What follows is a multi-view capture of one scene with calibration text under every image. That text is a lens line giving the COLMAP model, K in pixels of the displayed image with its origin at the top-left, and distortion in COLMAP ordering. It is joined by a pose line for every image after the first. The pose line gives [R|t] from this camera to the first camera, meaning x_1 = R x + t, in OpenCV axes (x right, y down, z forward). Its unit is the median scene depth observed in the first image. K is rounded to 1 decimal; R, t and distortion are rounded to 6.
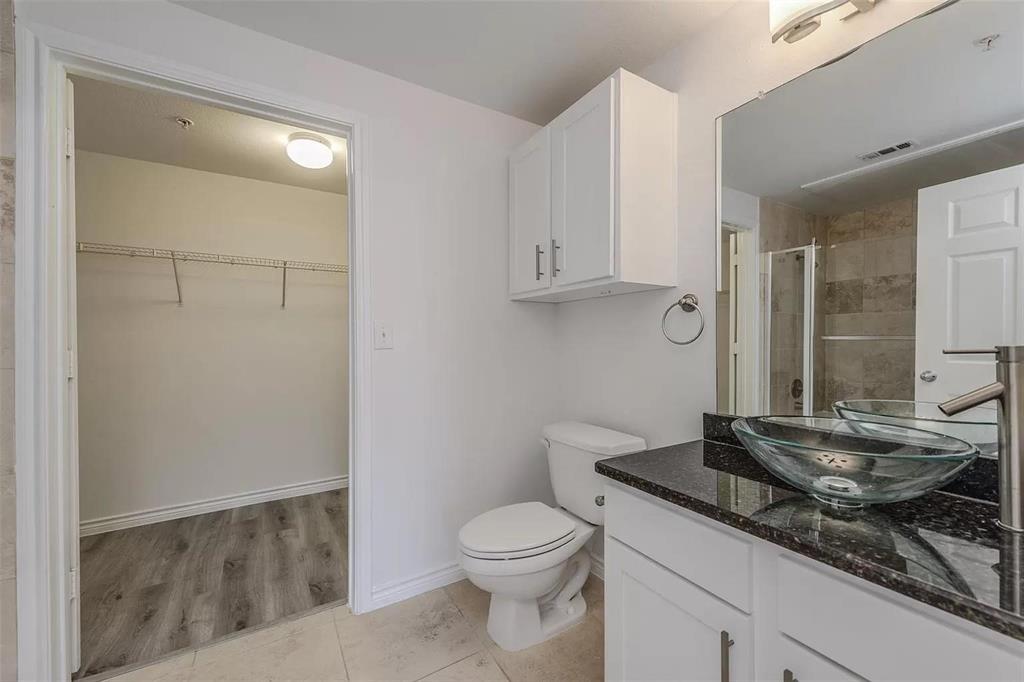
lens RADIAL K [[448.1, 0, 511.3], [0, 448.1, 344.4], [0, 0, 1]] dist [0.001377, 0.000244]
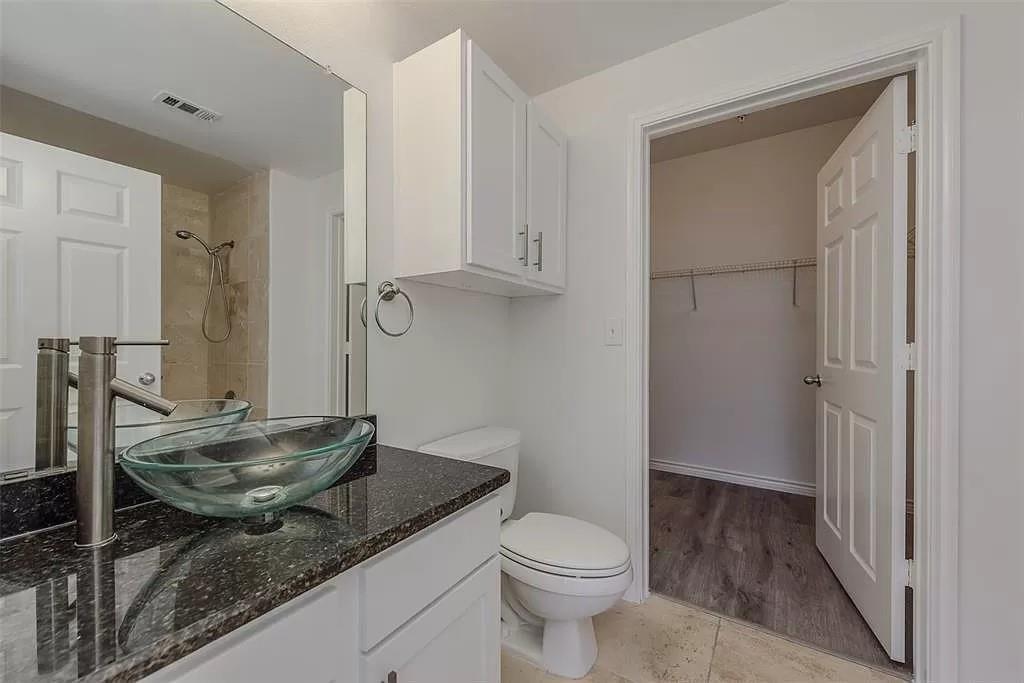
lens RADIAL K [[402.3, 0, 513.6], [0, 402.3, 341.8], [0, 0, 1]] dist [0.000829, -0.000002]
pose [[0.328494, 0.007849, -0.944473, 0.250612], [-0.009554, 0.999942, 0.004987, 0.000807], [0.944458, 0.007385, 0.328550, 0.180178]]
